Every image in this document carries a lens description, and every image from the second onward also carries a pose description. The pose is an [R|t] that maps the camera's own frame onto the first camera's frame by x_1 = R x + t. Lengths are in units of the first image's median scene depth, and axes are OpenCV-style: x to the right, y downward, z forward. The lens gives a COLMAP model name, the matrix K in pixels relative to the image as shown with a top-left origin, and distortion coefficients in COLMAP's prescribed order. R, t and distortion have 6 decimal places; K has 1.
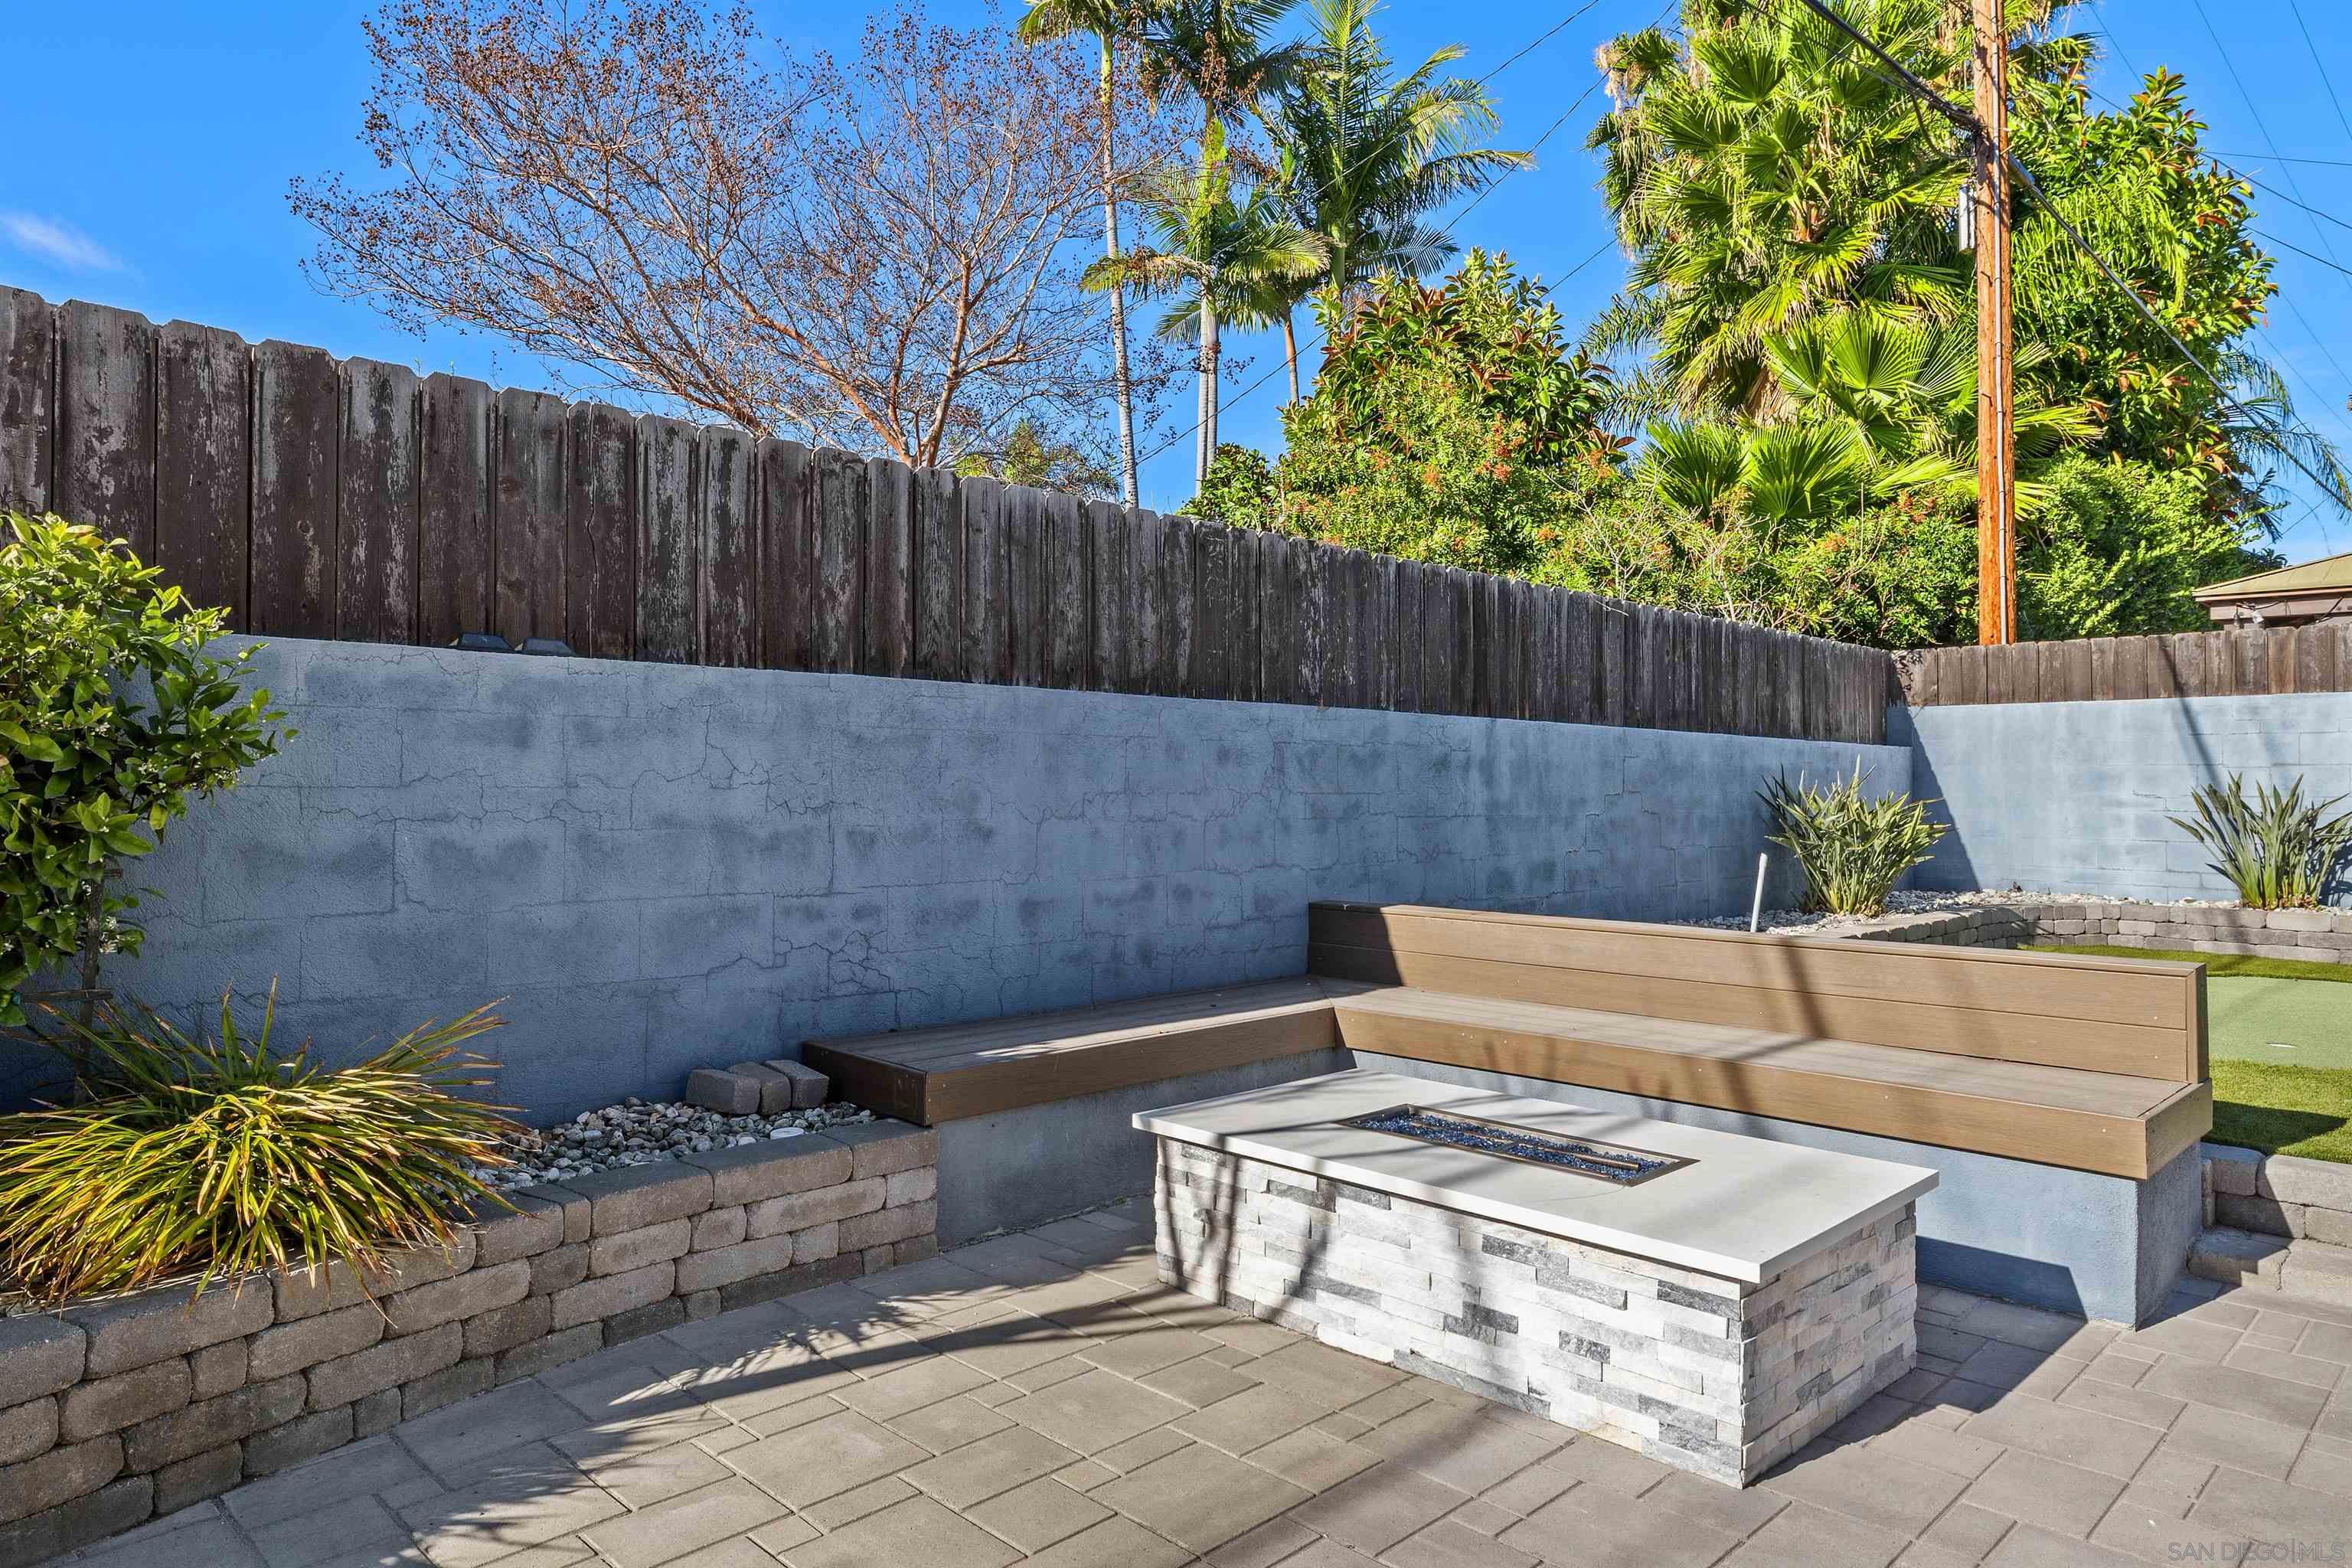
lens RADIAL K [[1431.0, 0, 1188.0], [0, 1431.0, 775.2], [0, 0, 1]] dist [0.001114, 0.000968]
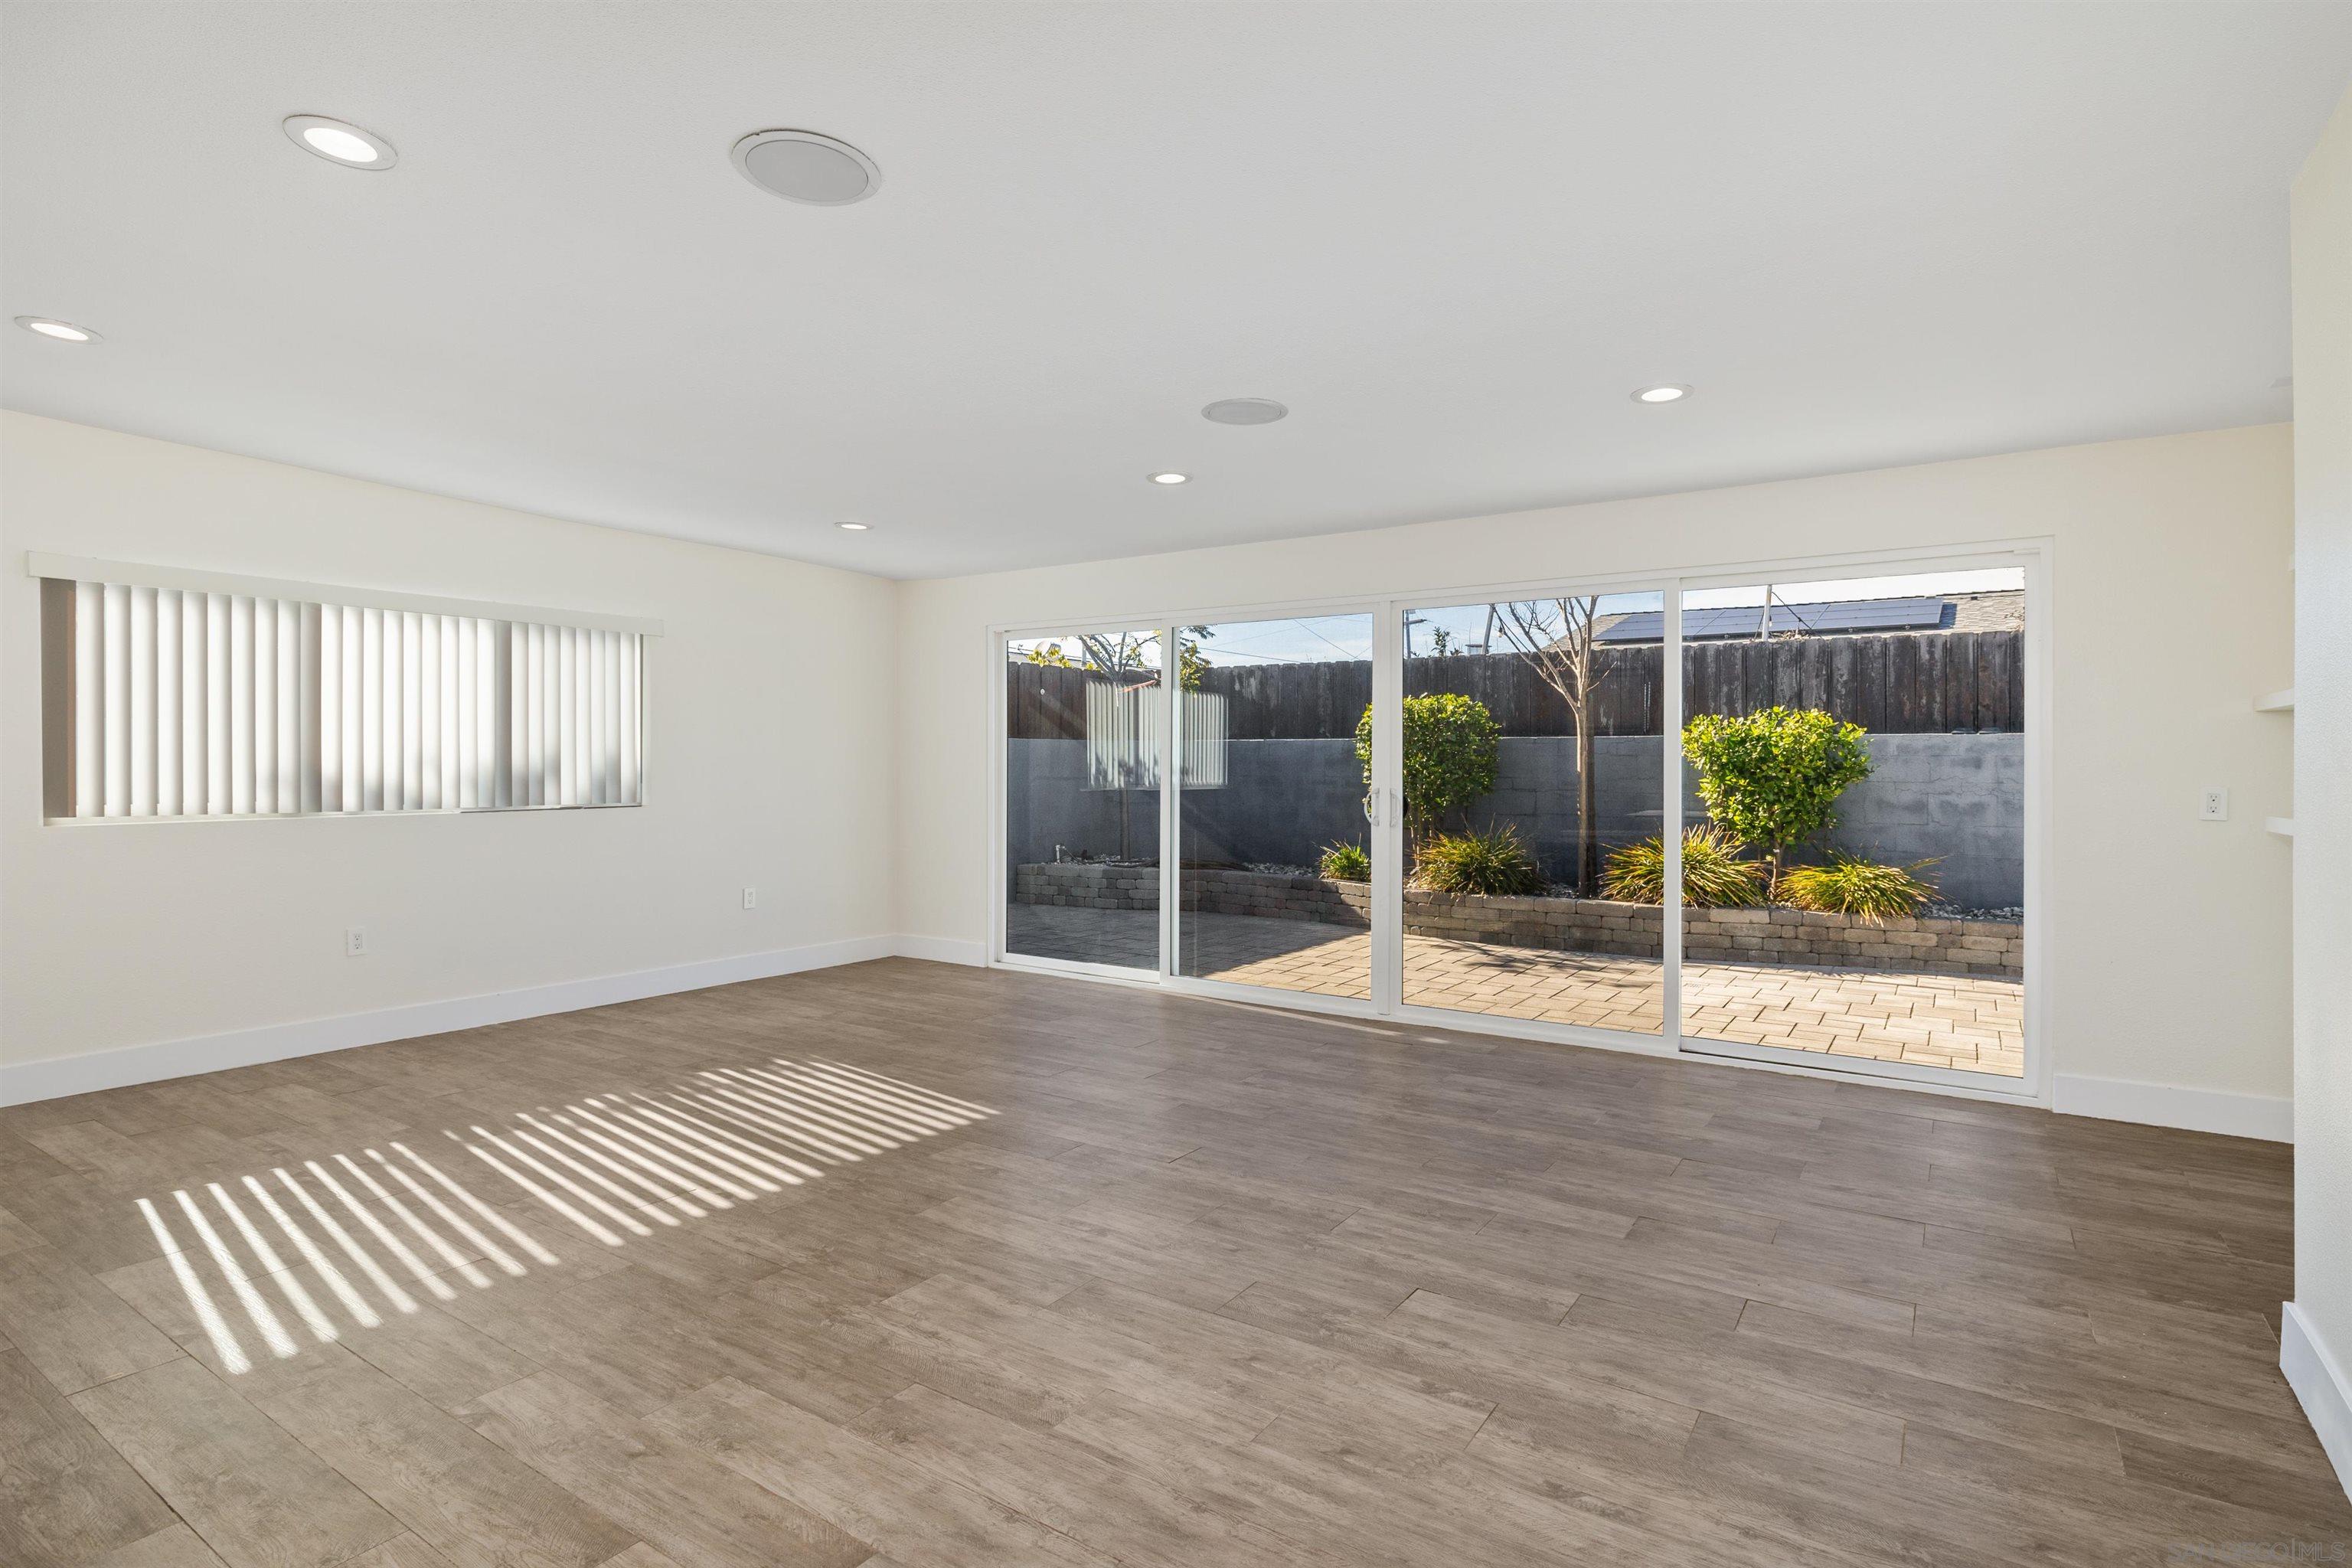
lens RADIAL K [[1190.6, 0, 1155.9], [0, 1190.6, 764.2], [0, 0, 1]] dist [-0.002592, 0.000012]
pose [[0.181175, 0.000956, -0.983450, 0.961707], [0.007290, 0.999971, 0.002315, -0.028274], [0.983424, -0.007588, 0.181163, -0.616835]]
